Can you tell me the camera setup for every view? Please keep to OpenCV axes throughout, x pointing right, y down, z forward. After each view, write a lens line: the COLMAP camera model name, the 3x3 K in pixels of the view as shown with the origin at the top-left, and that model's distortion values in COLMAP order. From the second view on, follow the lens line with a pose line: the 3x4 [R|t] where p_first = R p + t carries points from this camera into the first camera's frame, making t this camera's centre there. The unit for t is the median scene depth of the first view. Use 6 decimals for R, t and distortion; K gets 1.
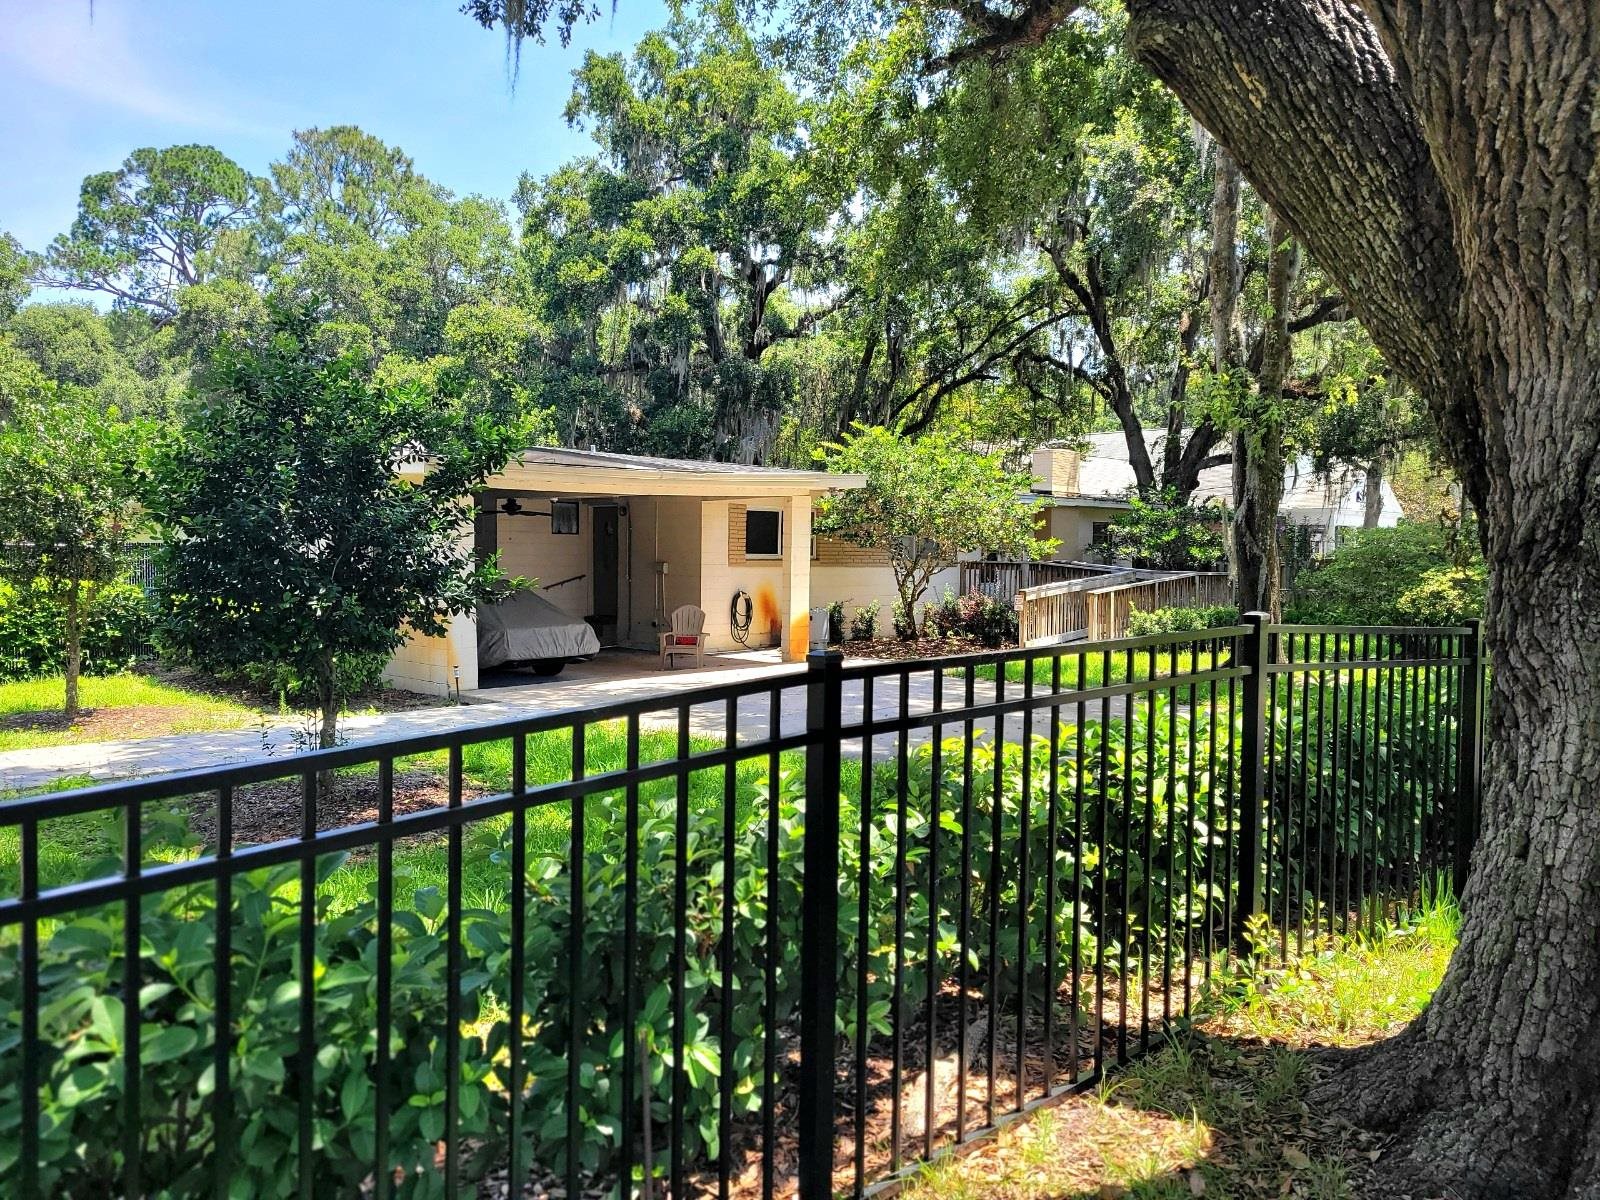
lens RADIAL K [[1227.3, 0, 800.0], [0, 1227.3, 600.0], [0, 0, 1]] dist [0.061923, -0.078139]
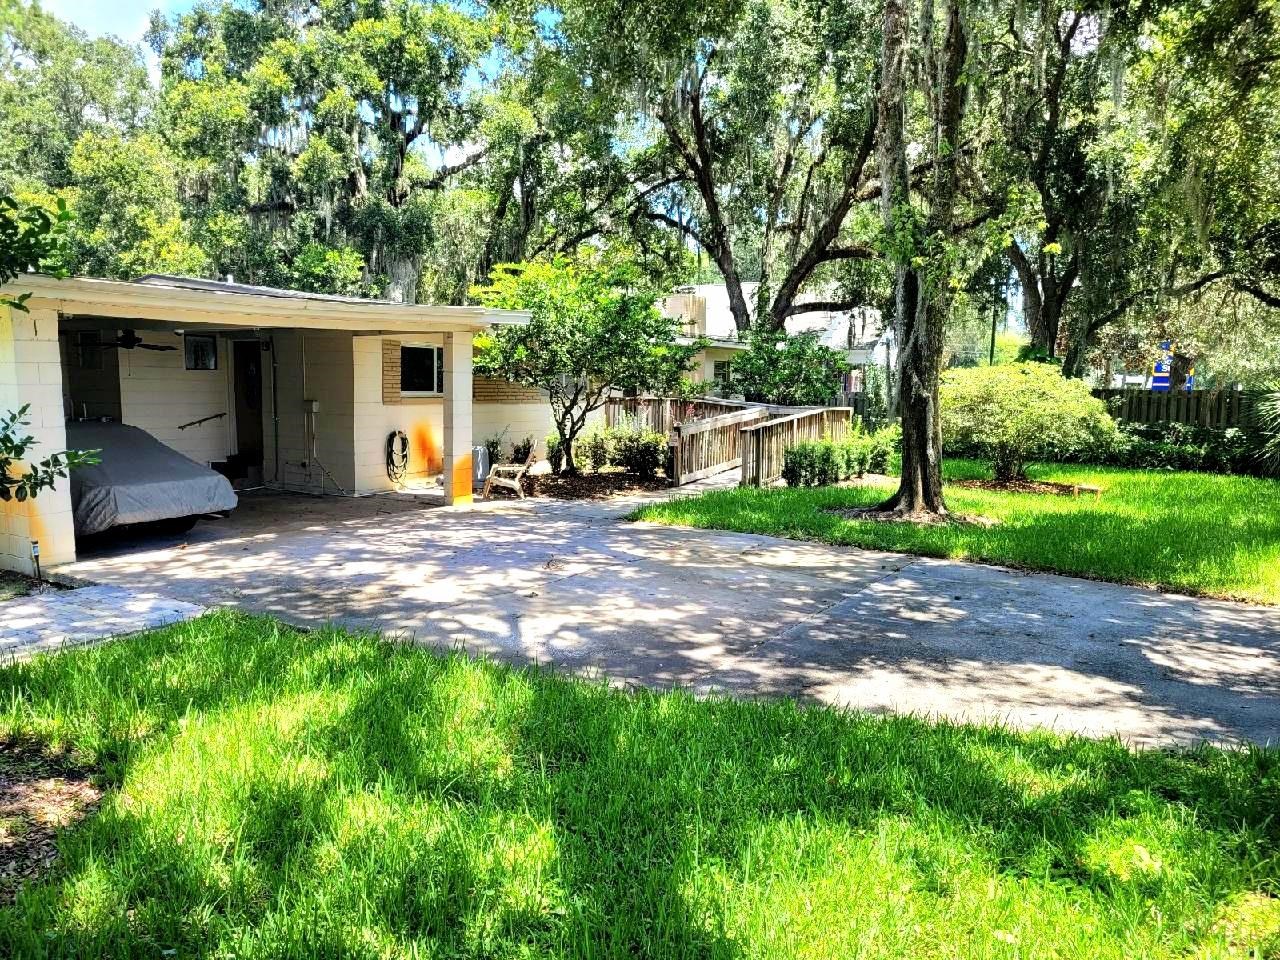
lens RADIAL K [[981.8, 0, 640.0], [0, 981.8, 480.0], [0, 0, 1]] dist [0.061923, -0.078139]
pose [[0.978601, -0.018325, 0.204949, -0.011454], [0.006294, 0.998226, 0.059198, -0.007241], [-0.205670, -0.056641, 0.976981, 0.108709]]
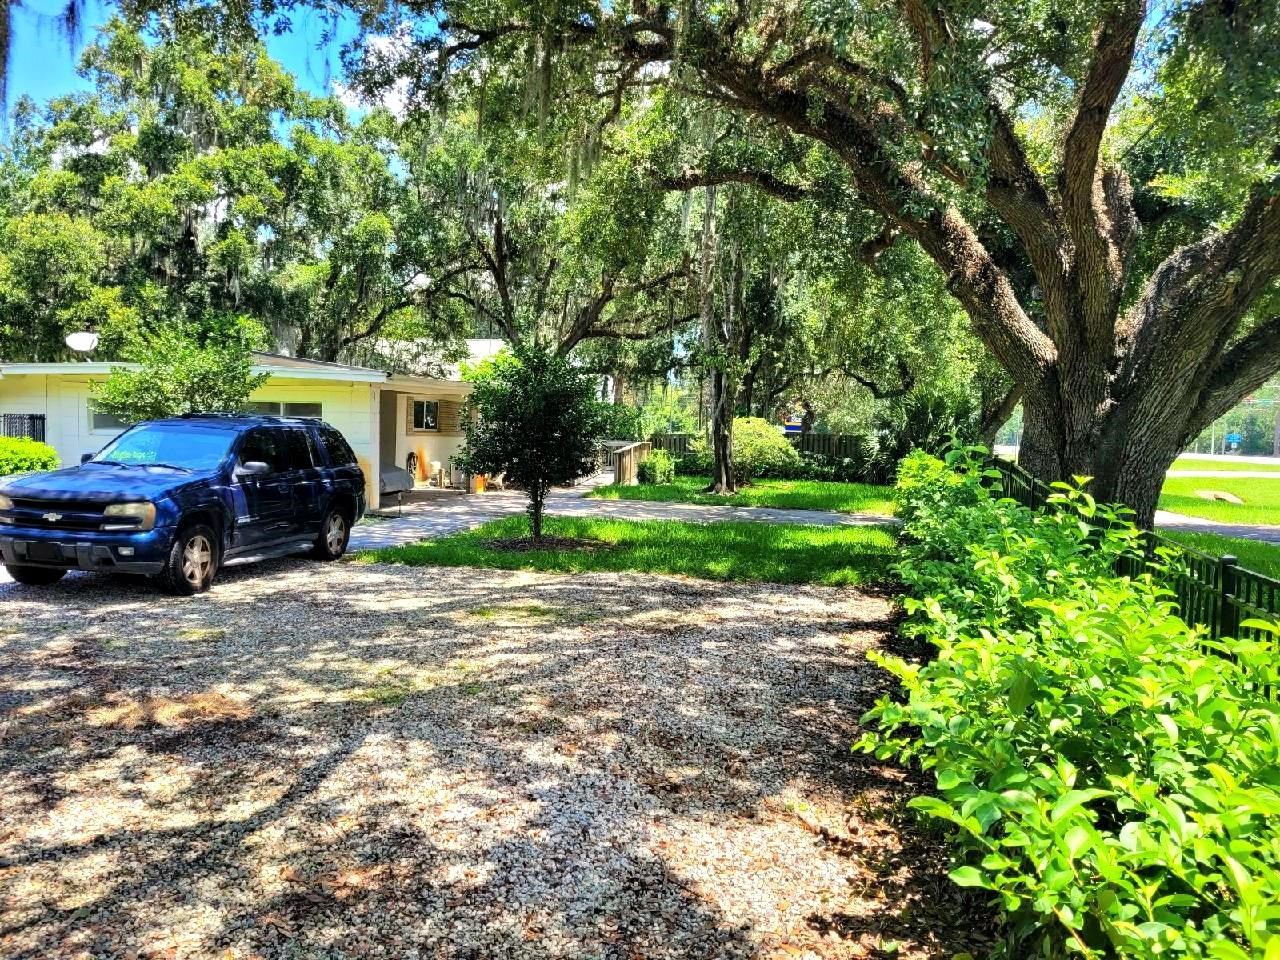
lens RADIAL K [[981.8, 0, 640.0], [0, 981.8, 480.0], [0, 0, 1]] dist [0.061923, -0.078139]
pose [[0.851876, -0.009490, 0.523658, -0.256146], [-0.000360, 0.999825, 0.018705, 0.003628], [-0.523743, -0.016123, 0.851723, -0.134161]]
